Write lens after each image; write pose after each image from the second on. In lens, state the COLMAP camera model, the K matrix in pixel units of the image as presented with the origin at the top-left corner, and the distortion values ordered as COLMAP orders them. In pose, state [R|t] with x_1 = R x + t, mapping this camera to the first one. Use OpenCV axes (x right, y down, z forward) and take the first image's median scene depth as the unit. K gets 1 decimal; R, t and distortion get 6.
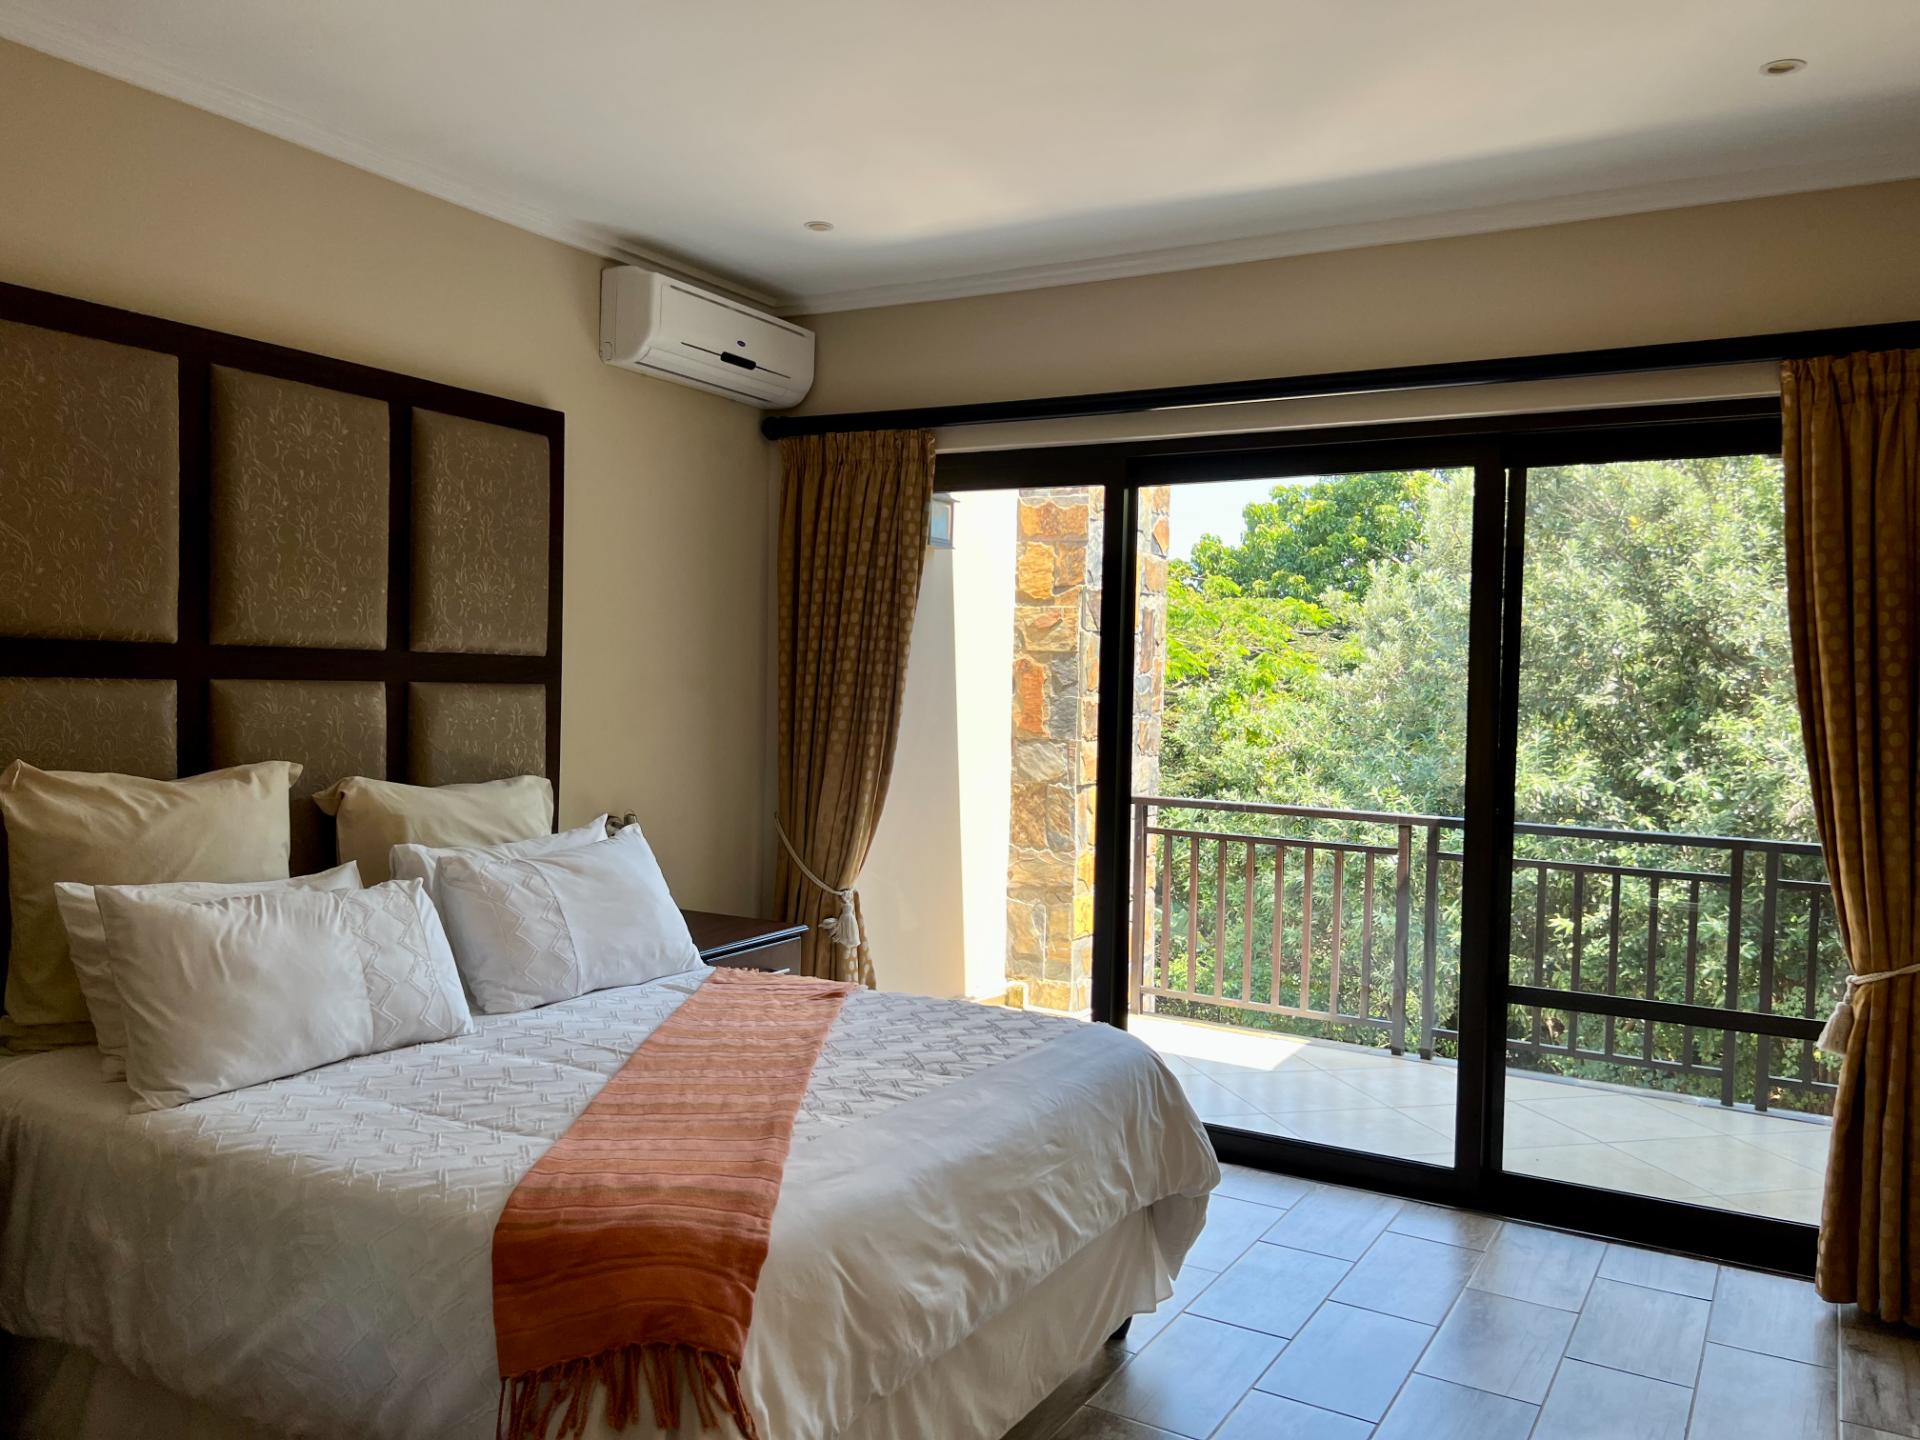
lens RADIAL K [[1473.4, 0, 960.0], [0, 1473.4, 720.0], [0, 0, 1]] dist [0.073528, -0.069329]
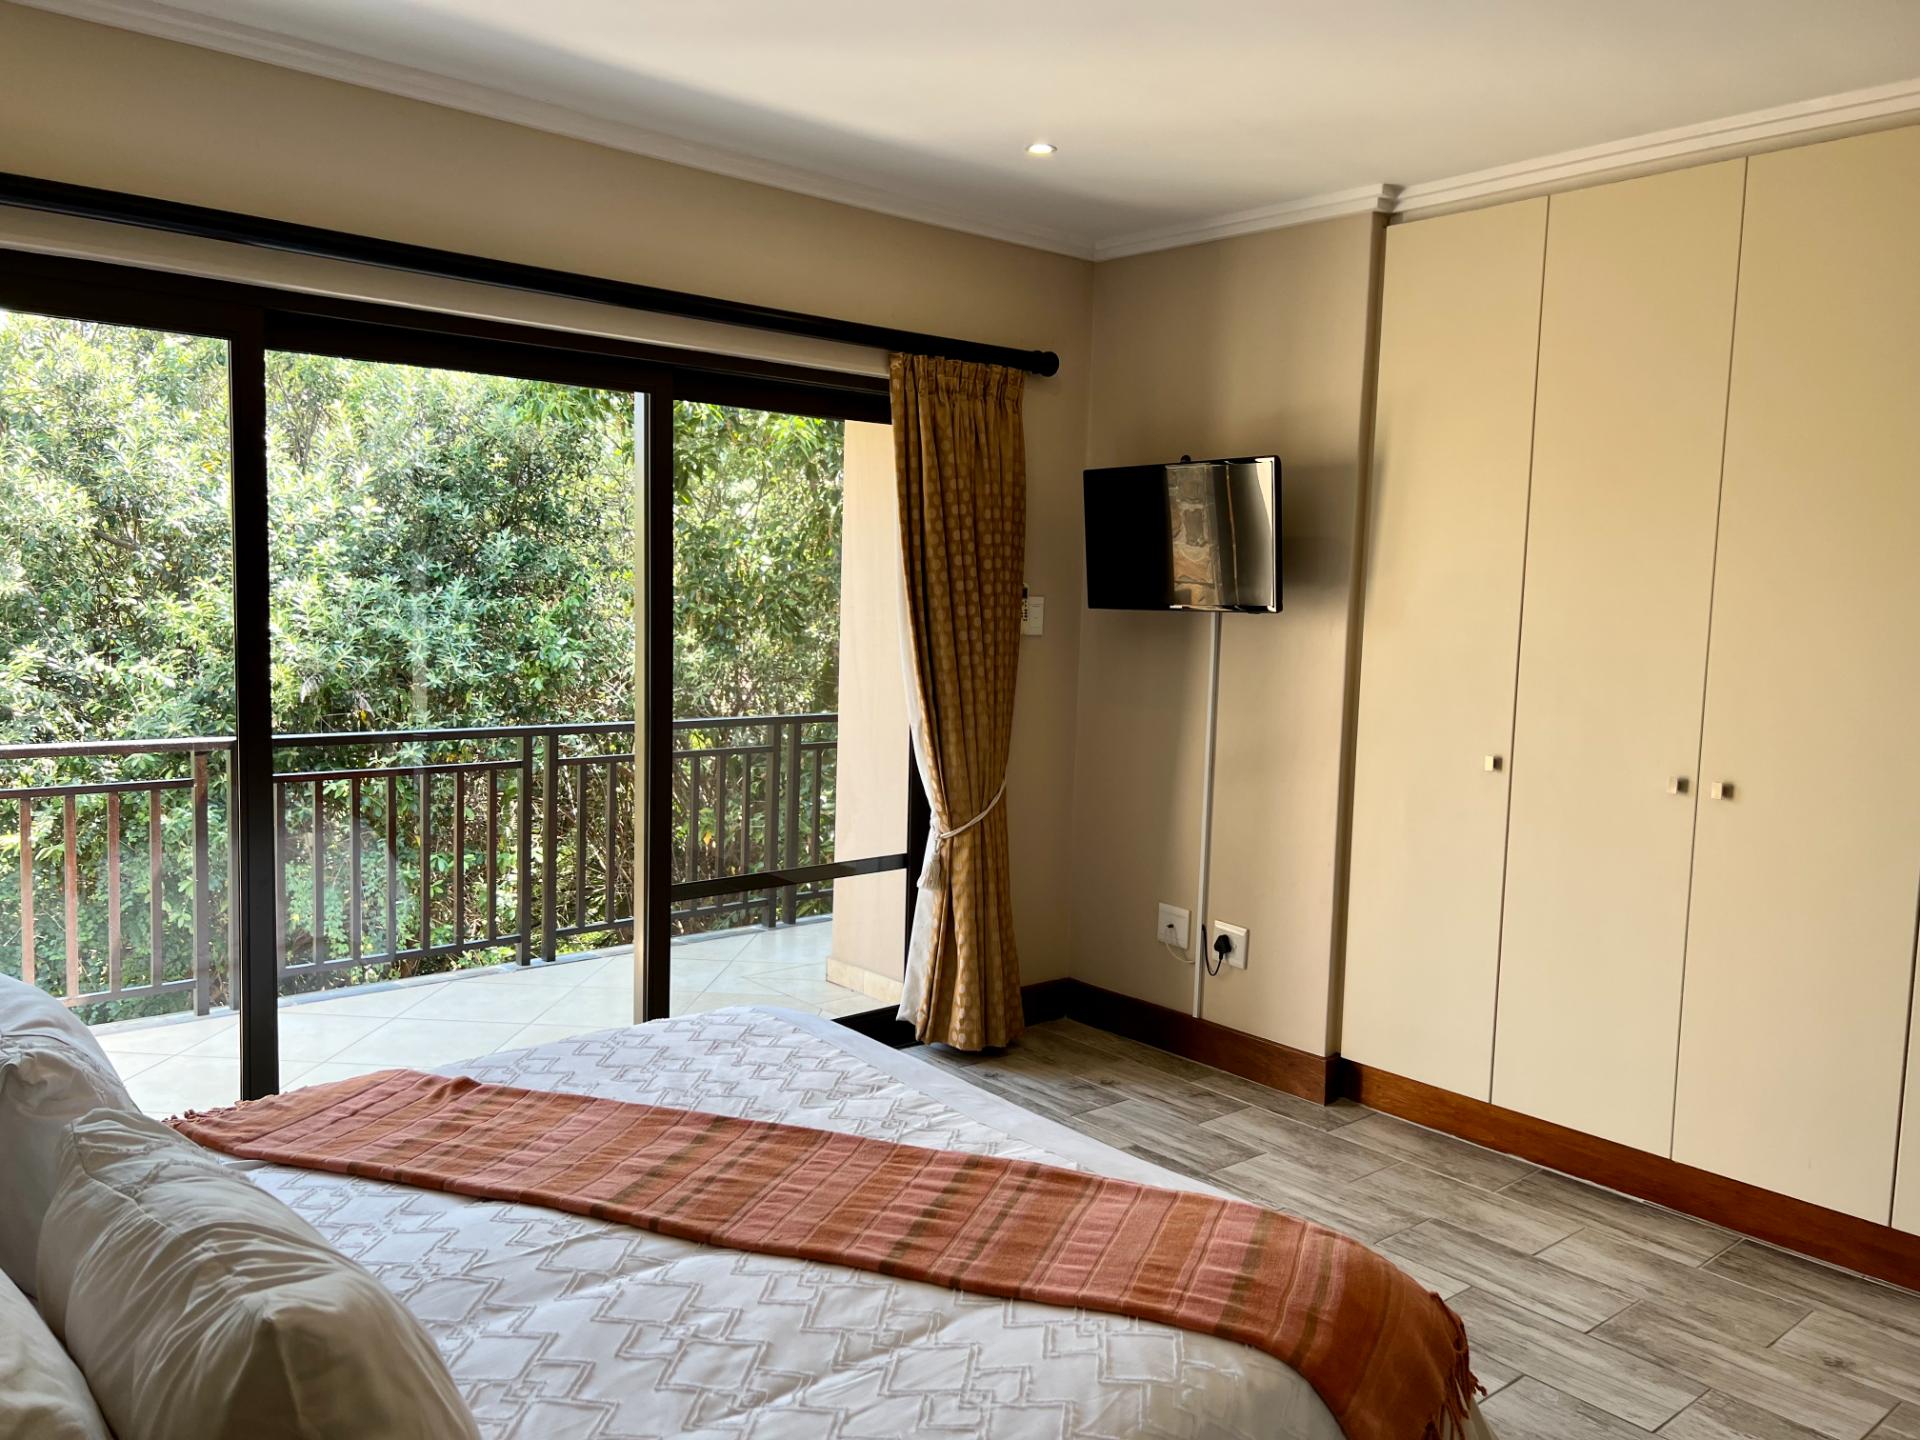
lens RADIAL K [[1473.4, 0, 960.0], [0, 1473.4, 720.0], [0, 0, 1]] dist [0.073528, -0.069329]
pose [[0.325909, -0.101420, 0.939945, -0.733945], [0.010492, 0.994556, 0.103675, -0.066468], [-0.945343, -0.023927, 0.325199, 0.604996]]
